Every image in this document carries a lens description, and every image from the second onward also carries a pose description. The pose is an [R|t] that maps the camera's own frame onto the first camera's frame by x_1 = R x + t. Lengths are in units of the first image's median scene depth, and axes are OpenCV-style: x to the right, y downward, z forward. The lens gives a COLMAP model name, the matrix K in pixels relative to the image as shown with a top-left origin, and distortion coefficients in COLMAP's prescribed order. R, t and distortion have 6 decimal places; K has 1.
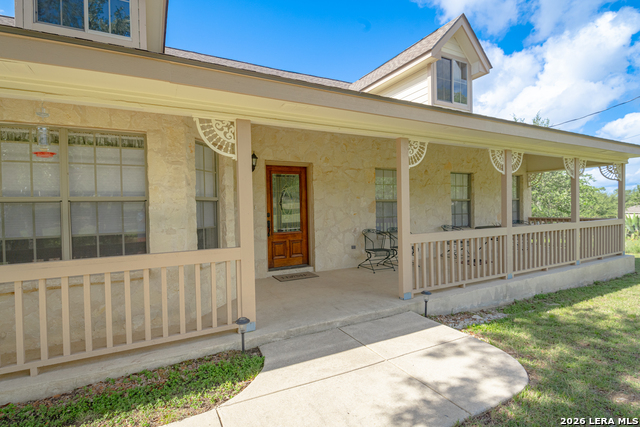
lens RADIAL K [[312.8, 0, 320.0], [0, 312.8, 213.5], [0, 0, 1]] dist [-0.015309, -0.000633]
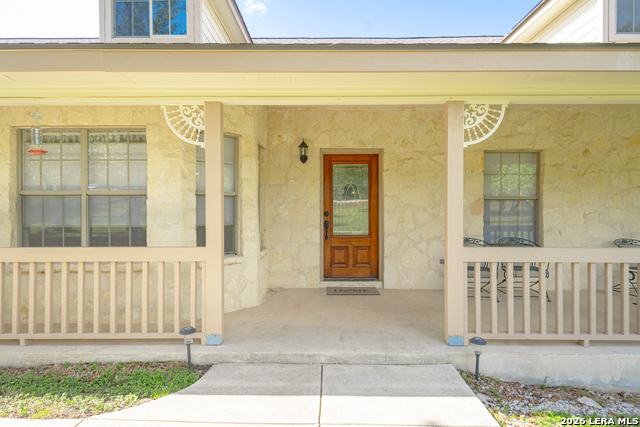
lens RADIAL K [[359.9, 0, 320.0], [0, 359.9, 213.5], [0, 0, 1]] dist [-0.000749, -0.000276]
pose [[0.880515, 0.025045, -0.473357, 0.468258], [-0.025972, 0.999652, 0.004581, -0.000107], [0.473307, 0.008260, 0.880859, 0.237145]]
